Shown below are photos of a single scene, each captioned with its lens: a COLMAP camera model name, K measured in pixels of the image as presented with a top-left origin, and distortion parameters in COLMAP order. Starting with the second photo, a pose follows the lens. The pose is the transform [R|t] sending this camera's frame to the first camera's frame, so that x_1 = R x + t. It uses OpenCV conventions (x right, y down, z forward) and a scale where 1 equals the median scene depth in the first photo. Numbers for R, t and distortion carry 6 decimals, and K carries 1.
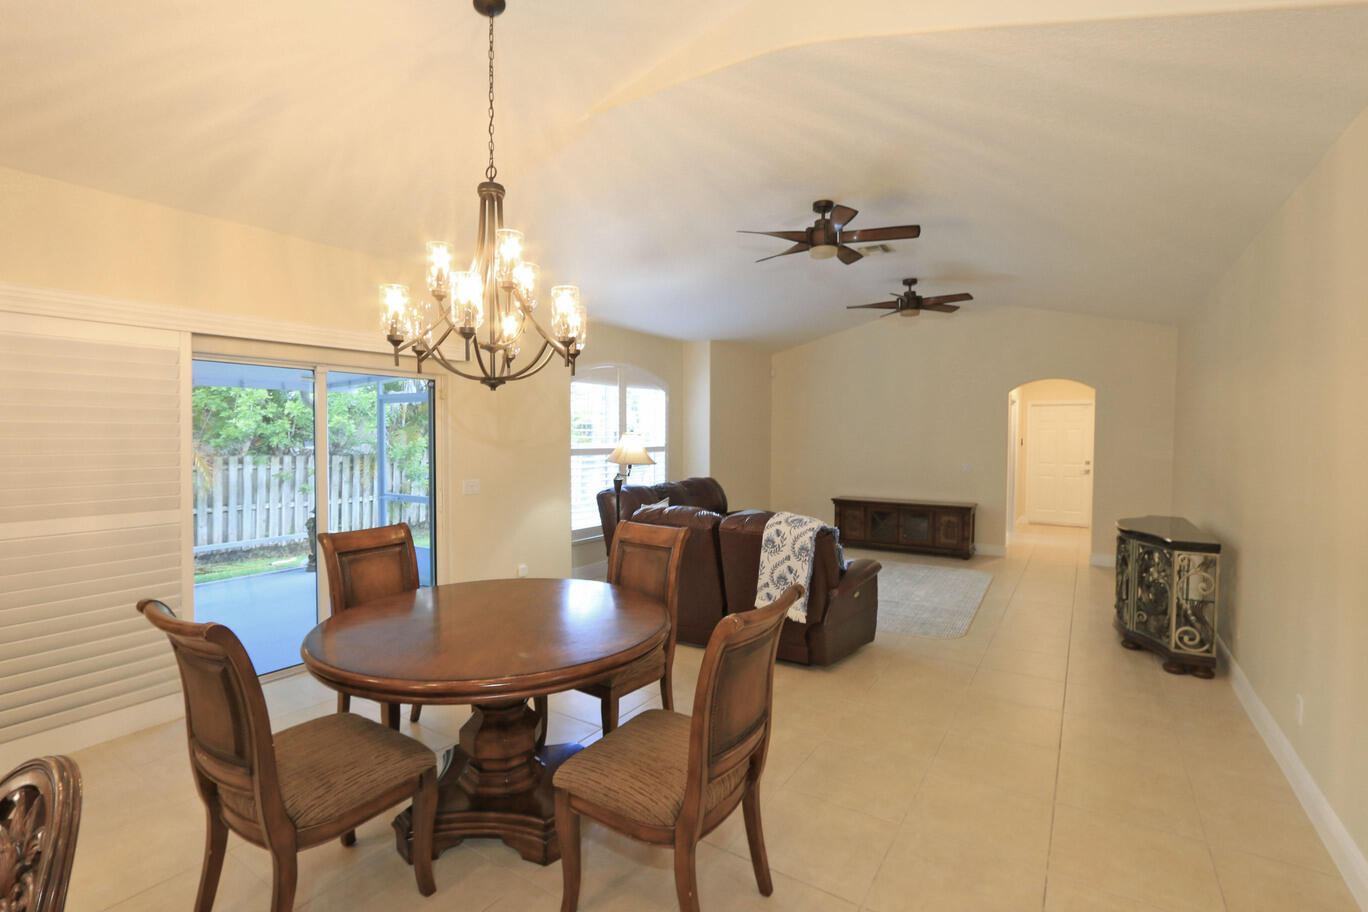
lens RADIAL K [[620.1, 0, 684.0], [0, 620.1, 456.0], [0, 0, 1]] dist [-0.041577, -0.000421]
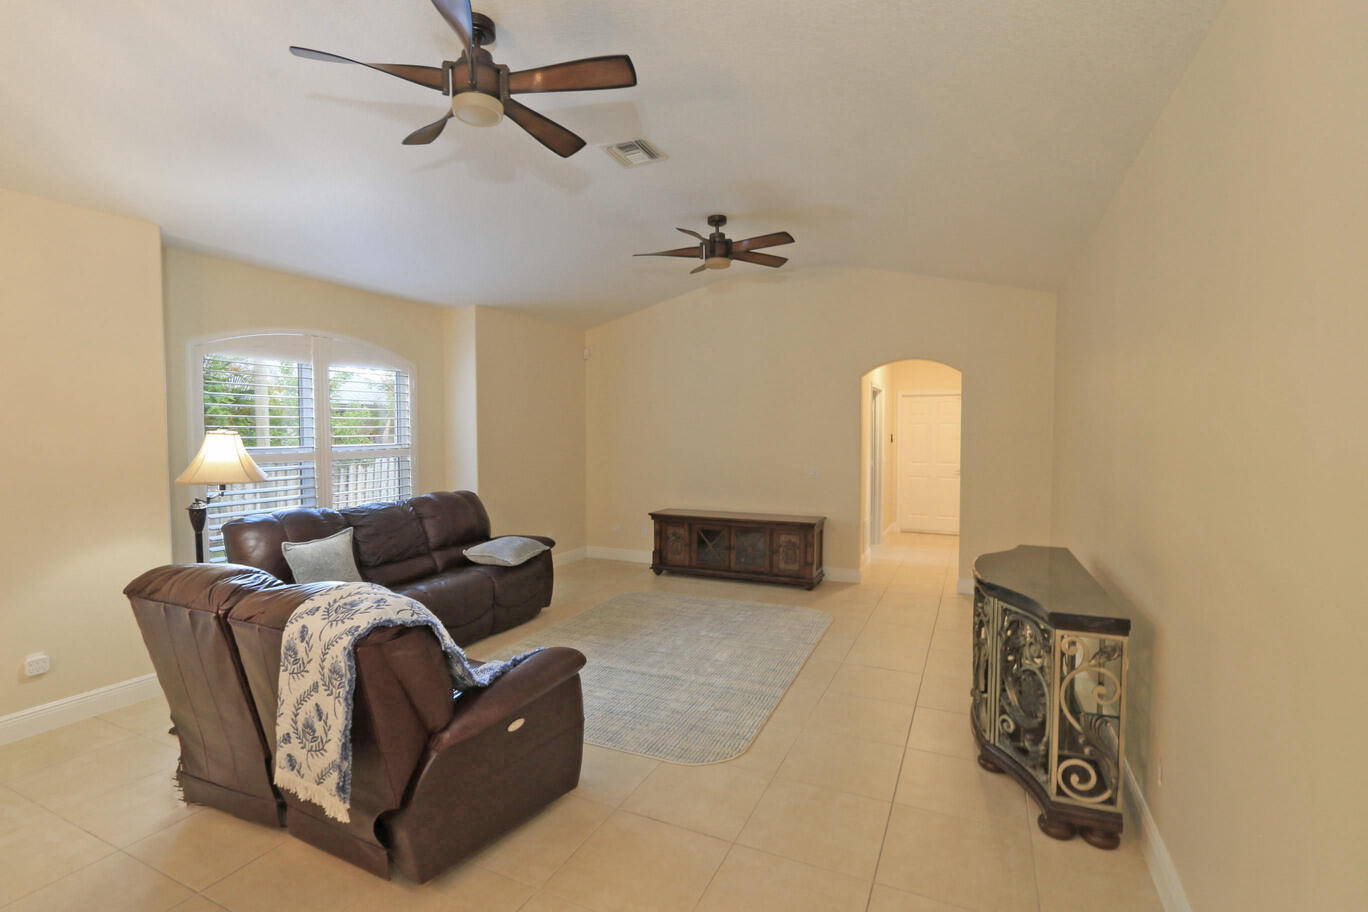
lens RADIAL K [[647.2, 0, 684.0], [0, 647.2, 456.0], [0, 0, 1]] dist [-0.035571, 0.000344]
pose [[0.987705, -0.011355, 0.155918, 0.325037], [0.010743, 0.999931, 0.004765, -0.013777], [-0.155961, -0.003032, 0.987759, 0.397380]]
